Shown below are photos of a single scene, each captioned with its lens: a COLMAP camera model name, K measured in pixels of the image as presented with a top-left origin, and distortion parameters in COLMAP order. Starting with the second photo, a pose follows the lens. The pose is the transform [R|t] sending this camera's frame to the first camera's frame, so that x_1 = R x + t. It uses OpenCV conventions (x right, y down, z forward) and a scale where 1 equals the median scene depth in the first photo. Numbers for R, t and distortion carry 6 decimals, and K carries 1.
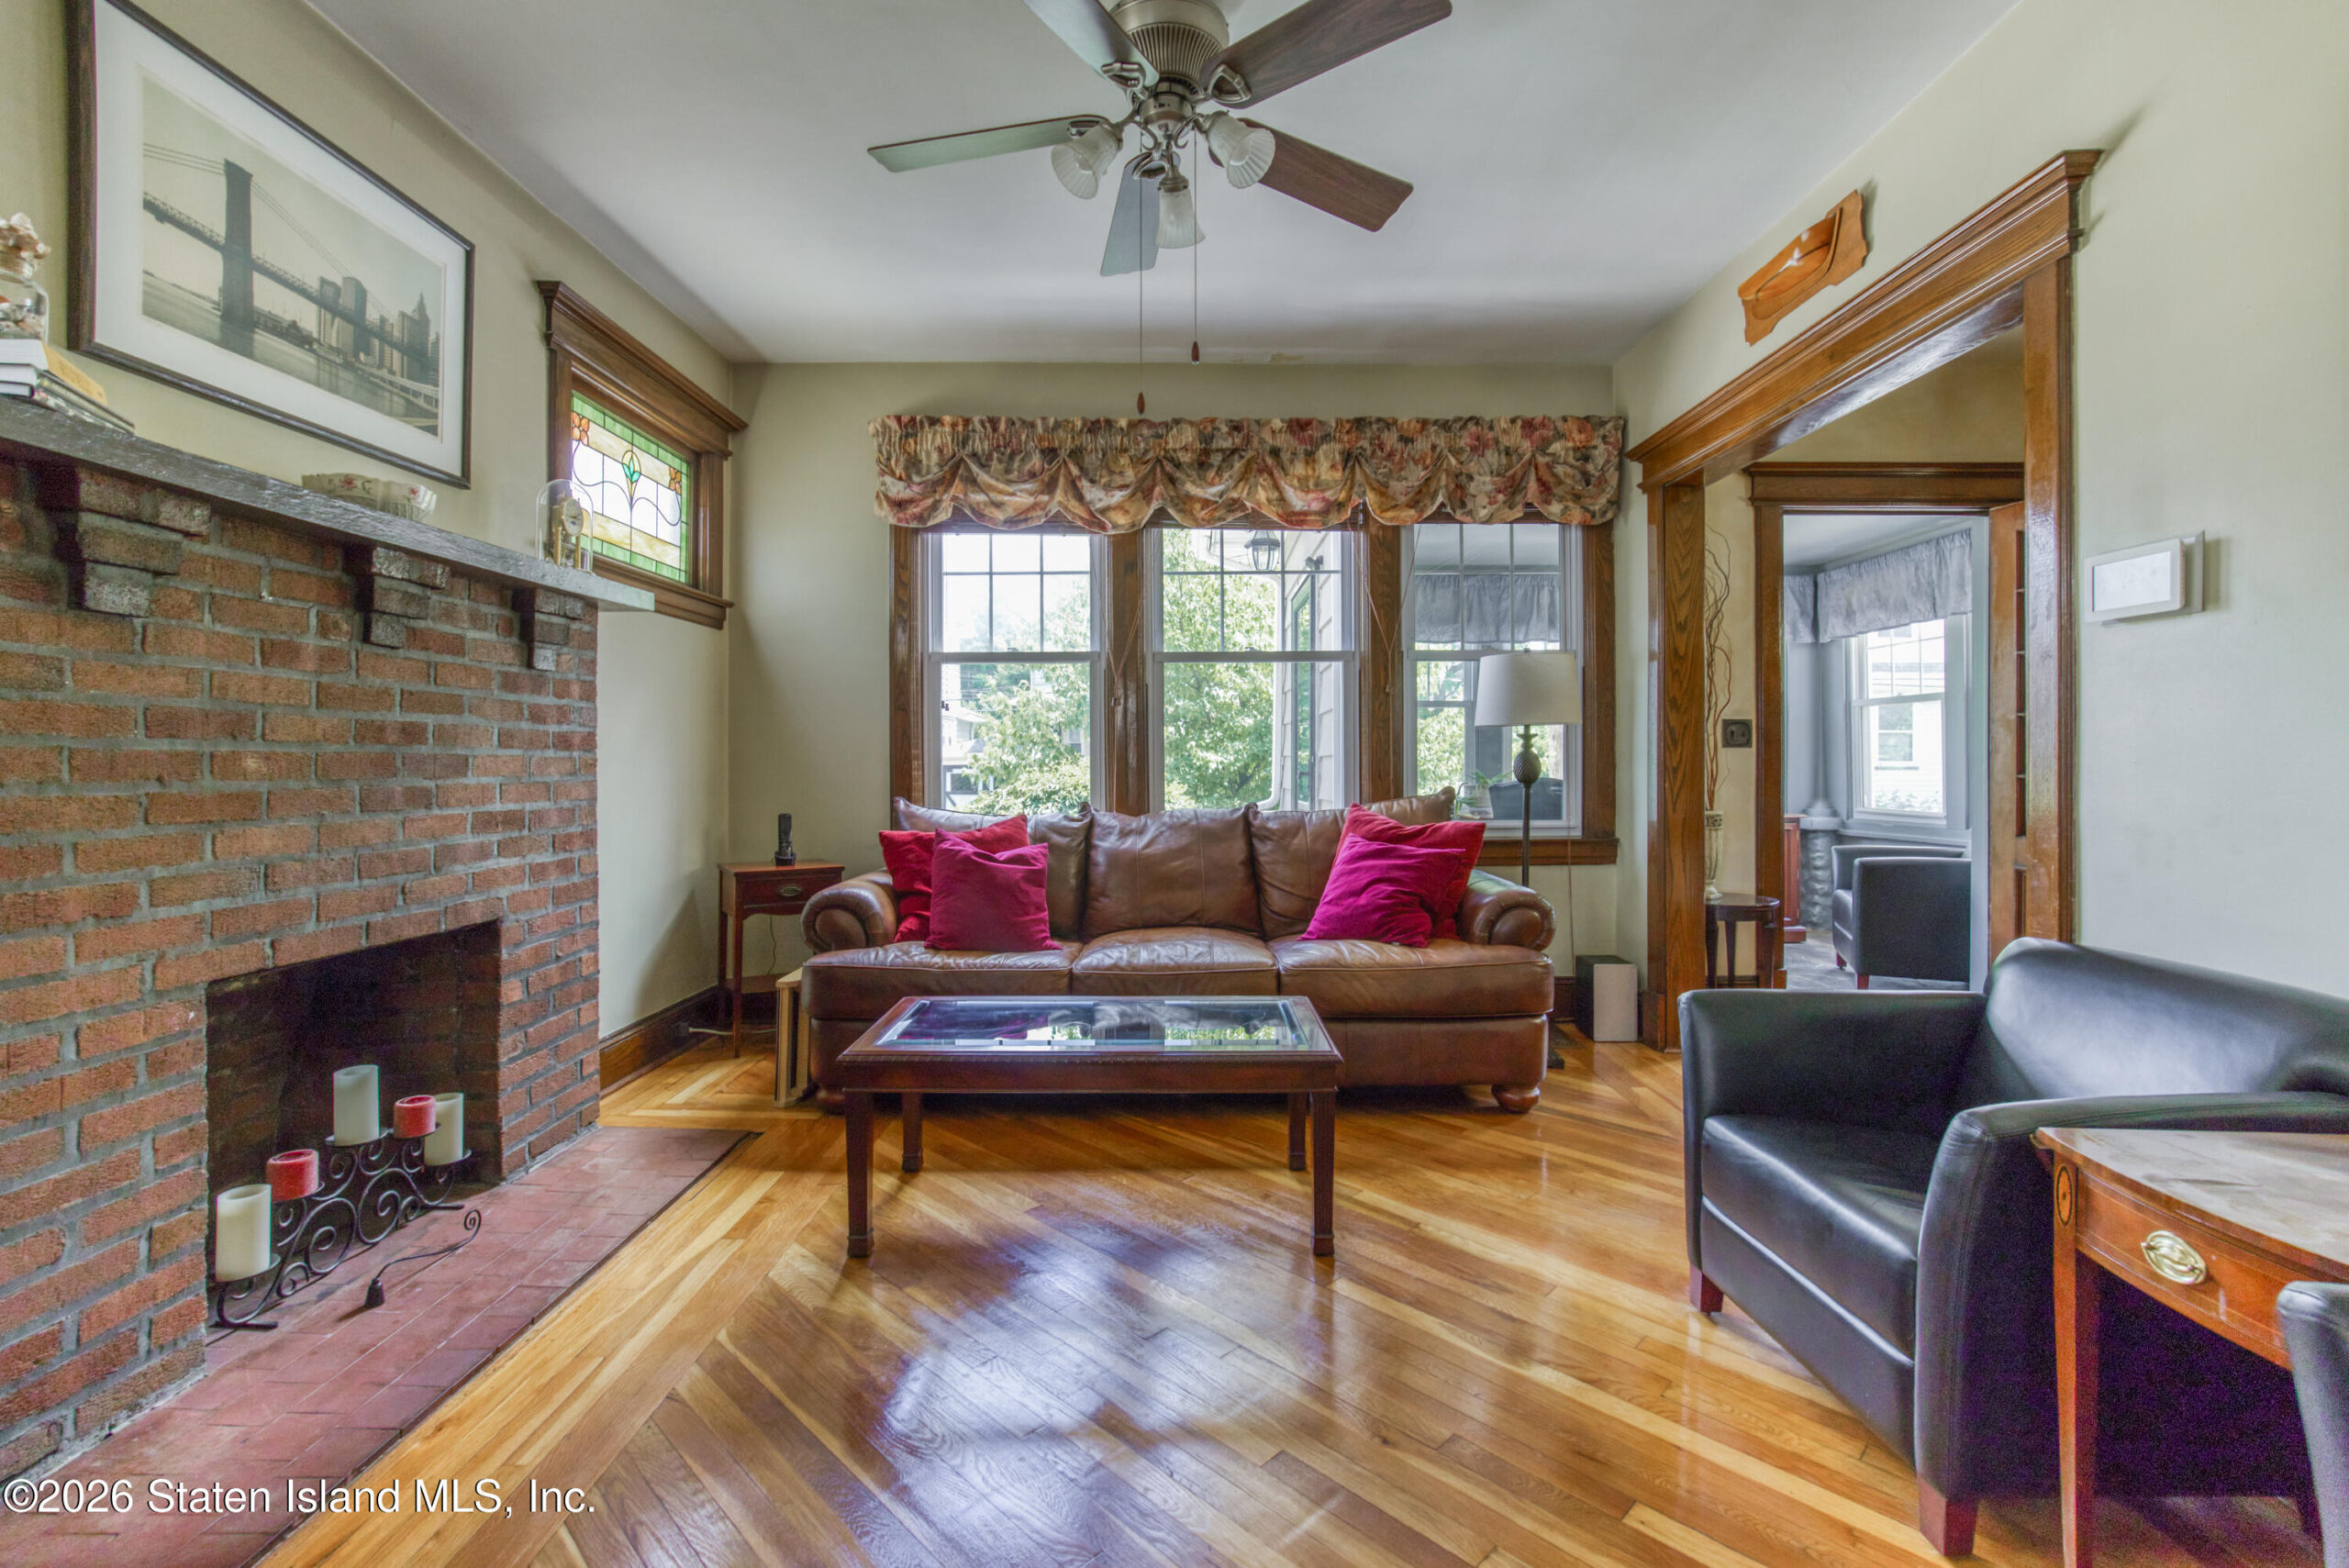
lens RADIAL K [[1069.4, 0, 1132.5], [0, 1069.4, 747.7], [0, 0, 1]] dist [0.011267, 0.000888]
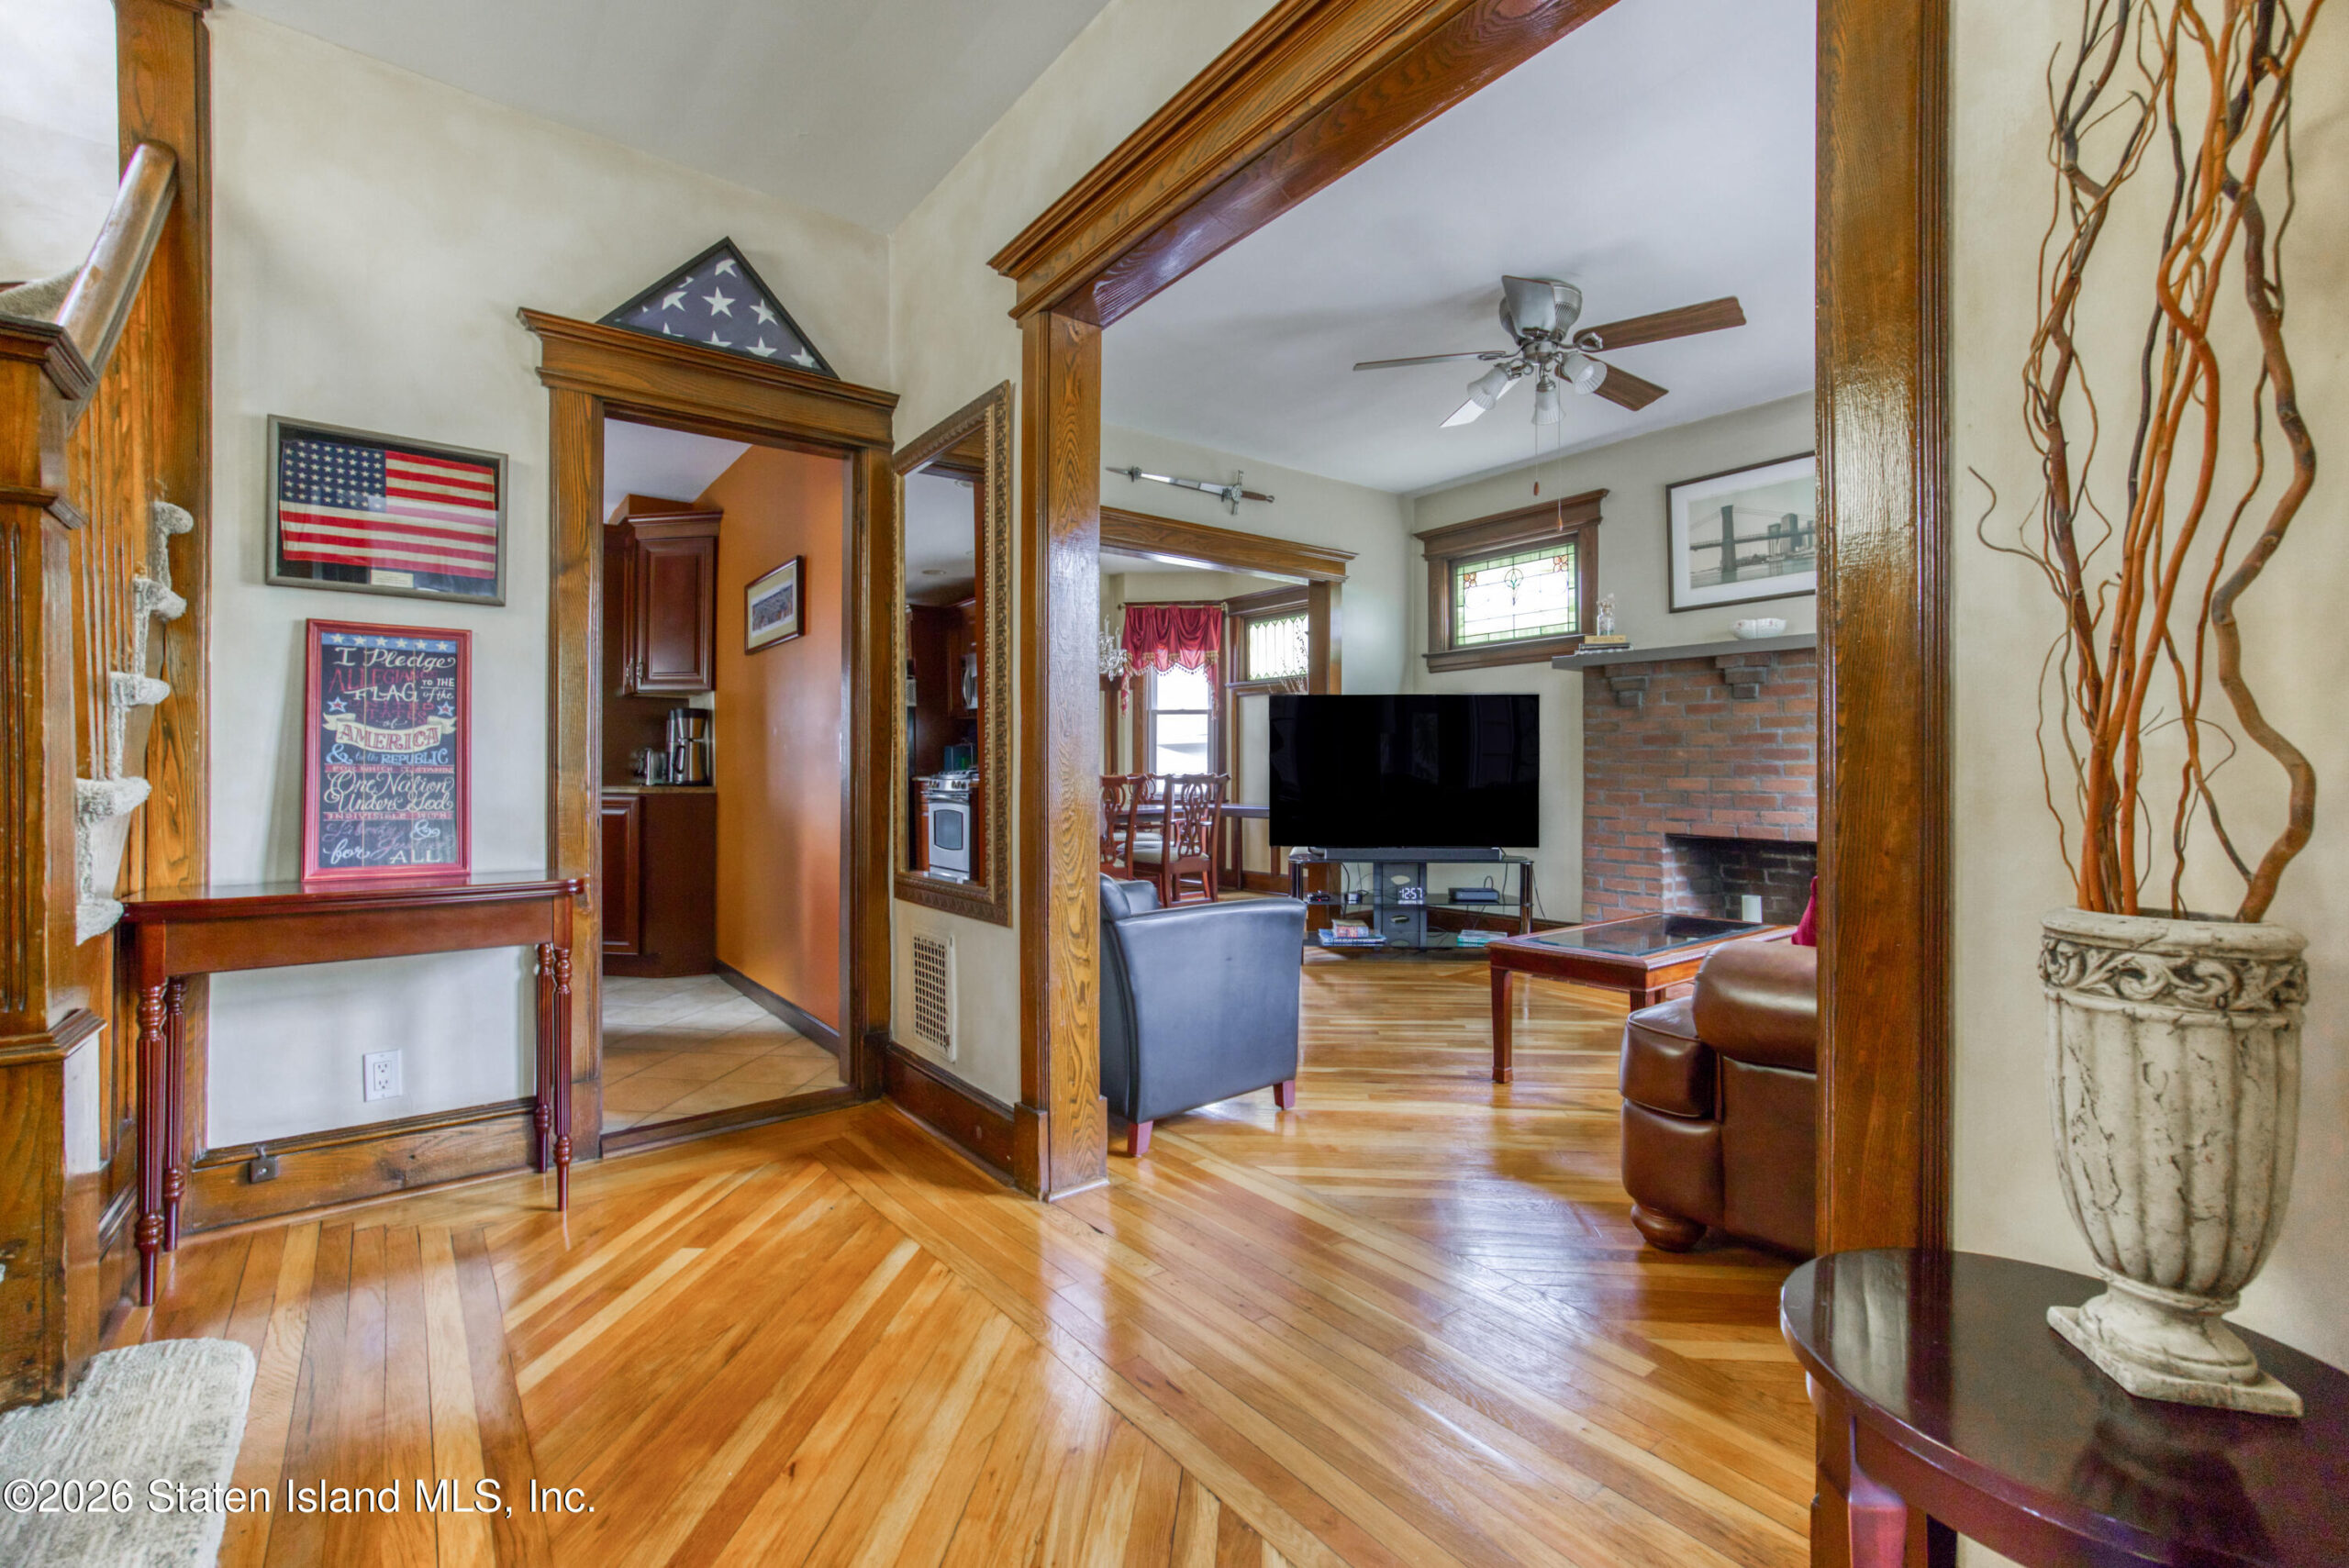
lens RADIAL K [[1106.3, 0, 1195.3], [0, 1106.3, 767.6], [0, 0, 1]] dist [-0.016082, 0.005357]
pose [[-0.768605, -0.000004, -0.639724, 1.463893], [0.006171, 0.999953, -0.007420, 0.050056], [0.639694, -0.009651, -0.768569, 1.877946]]
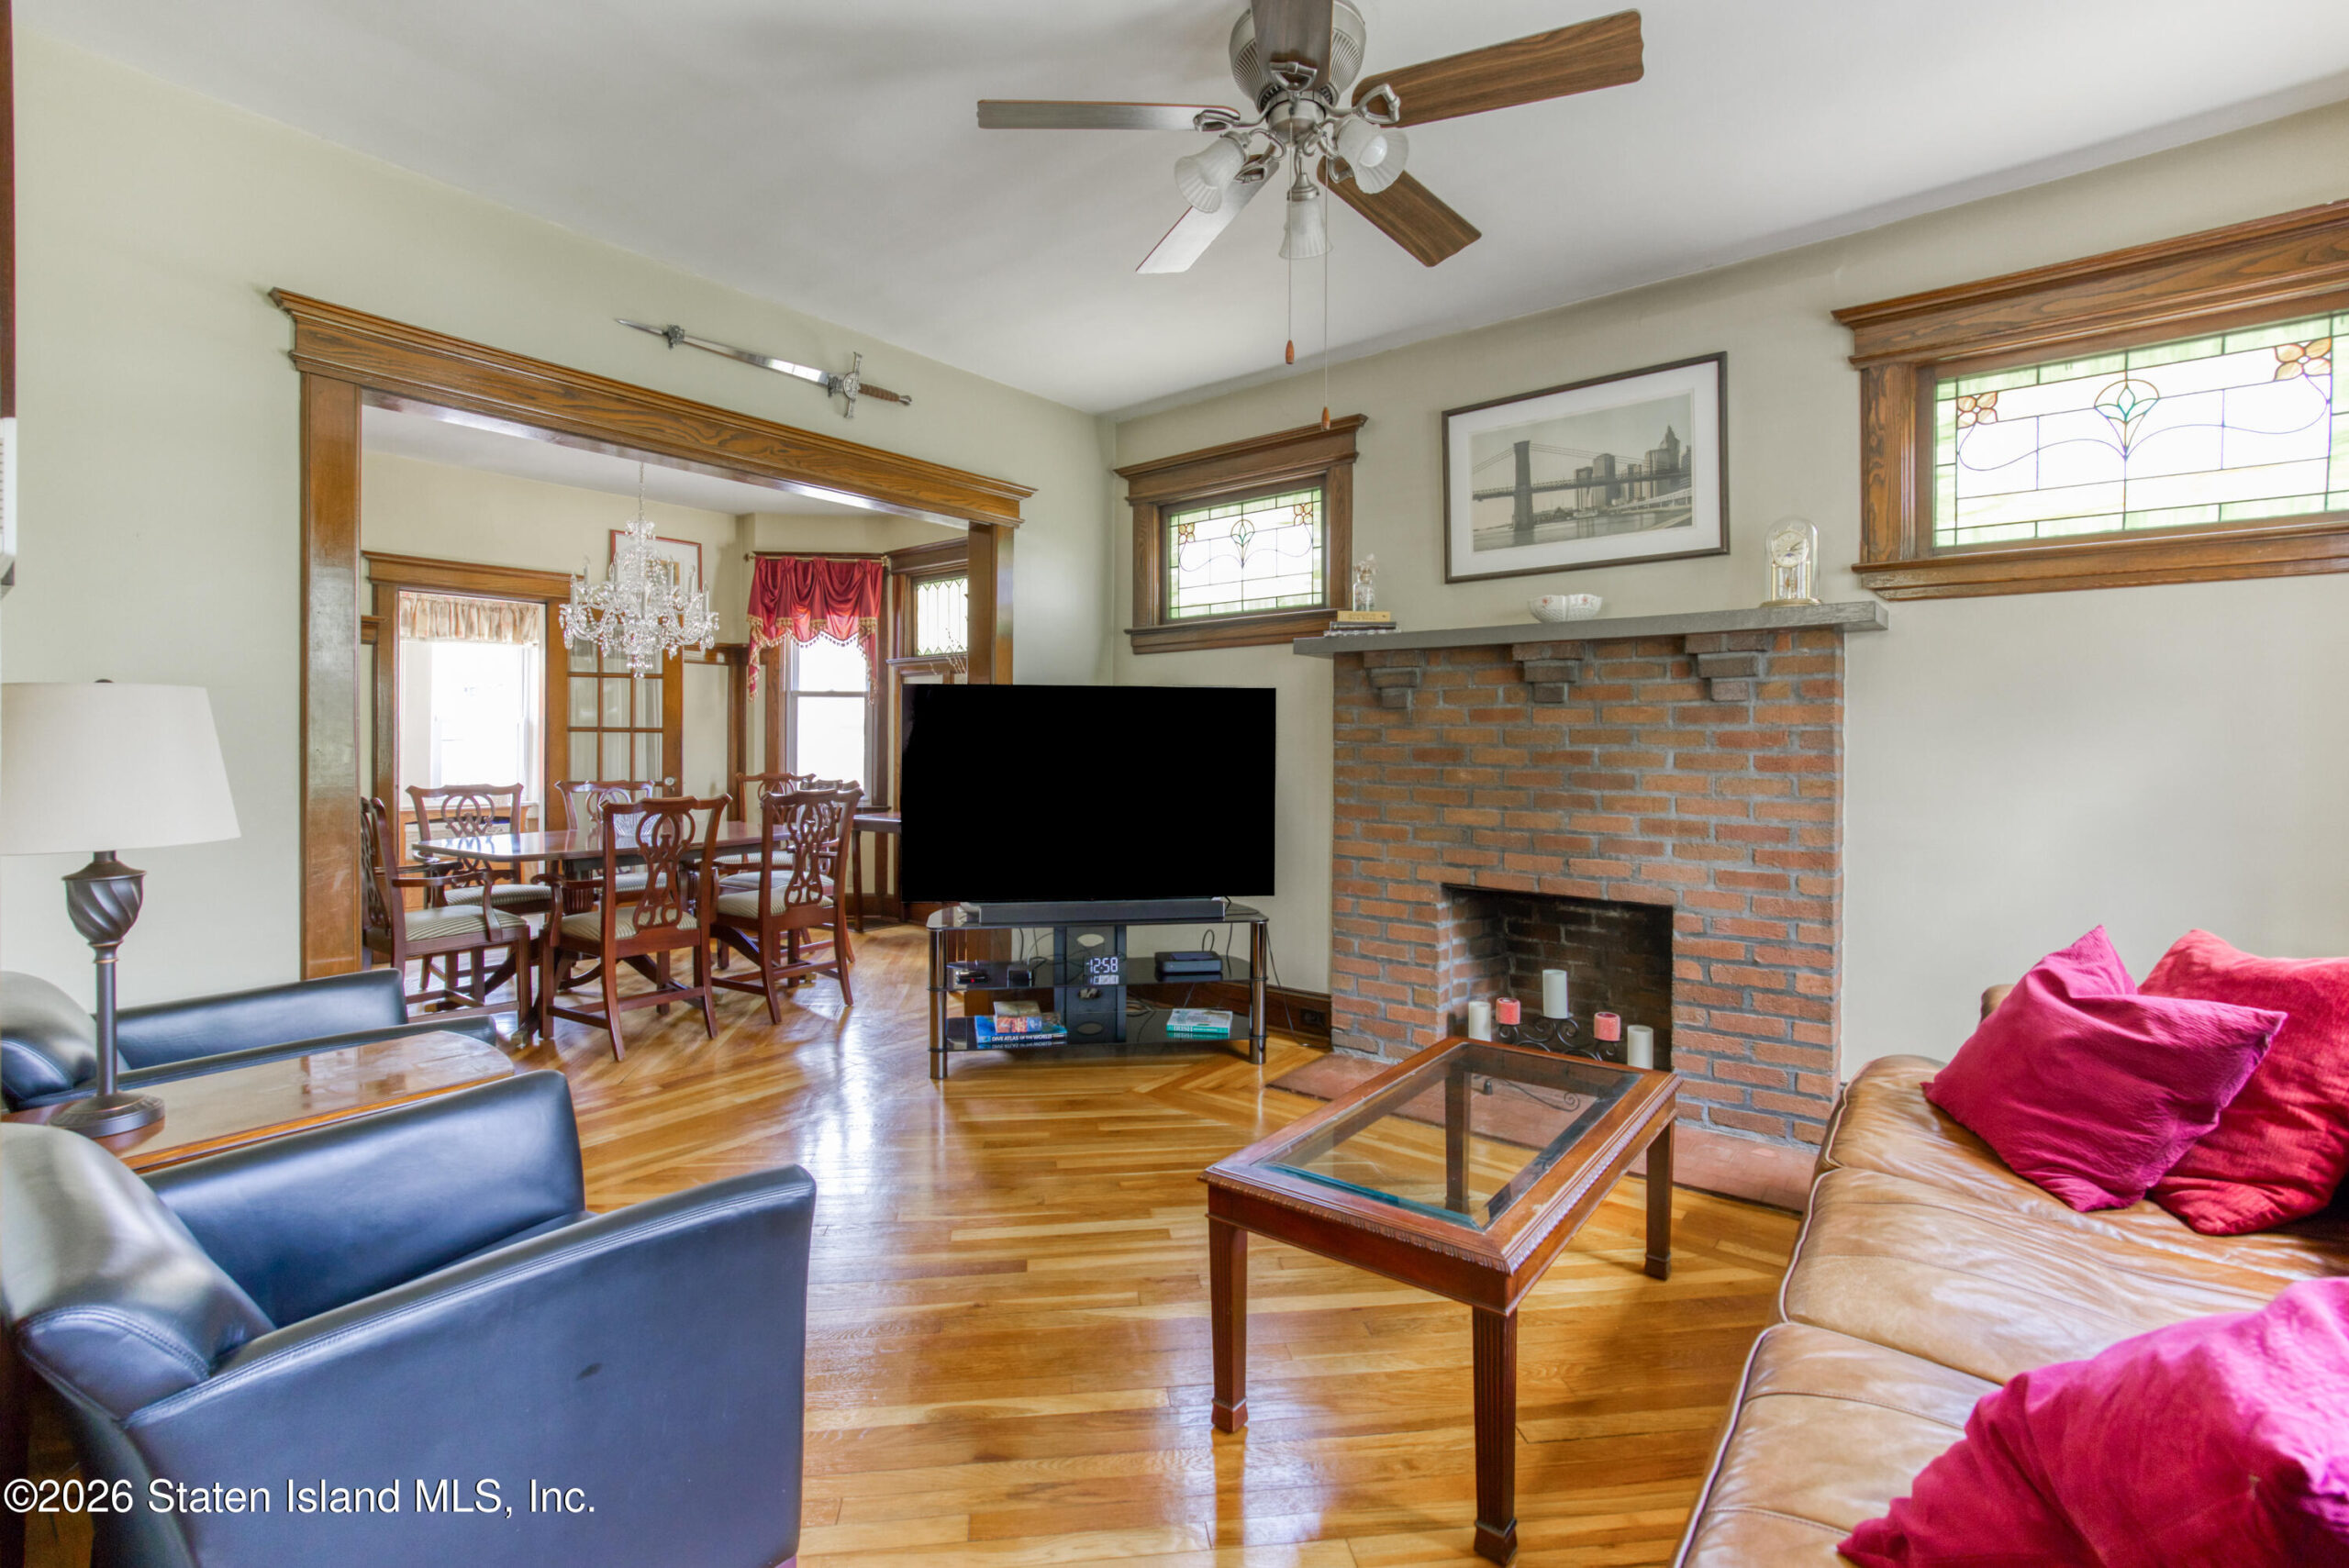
lens RADIAL K [[1106.3, 0, 1184.9], [0, 1106.3, 738.9], [0, 0, 1]] dist [-0.016082, 0.005357]
pose [[-0.597545, -0.001525, -0.801834, 0.857174], [0.004091, 0.999979, -0.004950, -0.034192], [0.801825, -0.006238, -0.597527, 1.451062]]
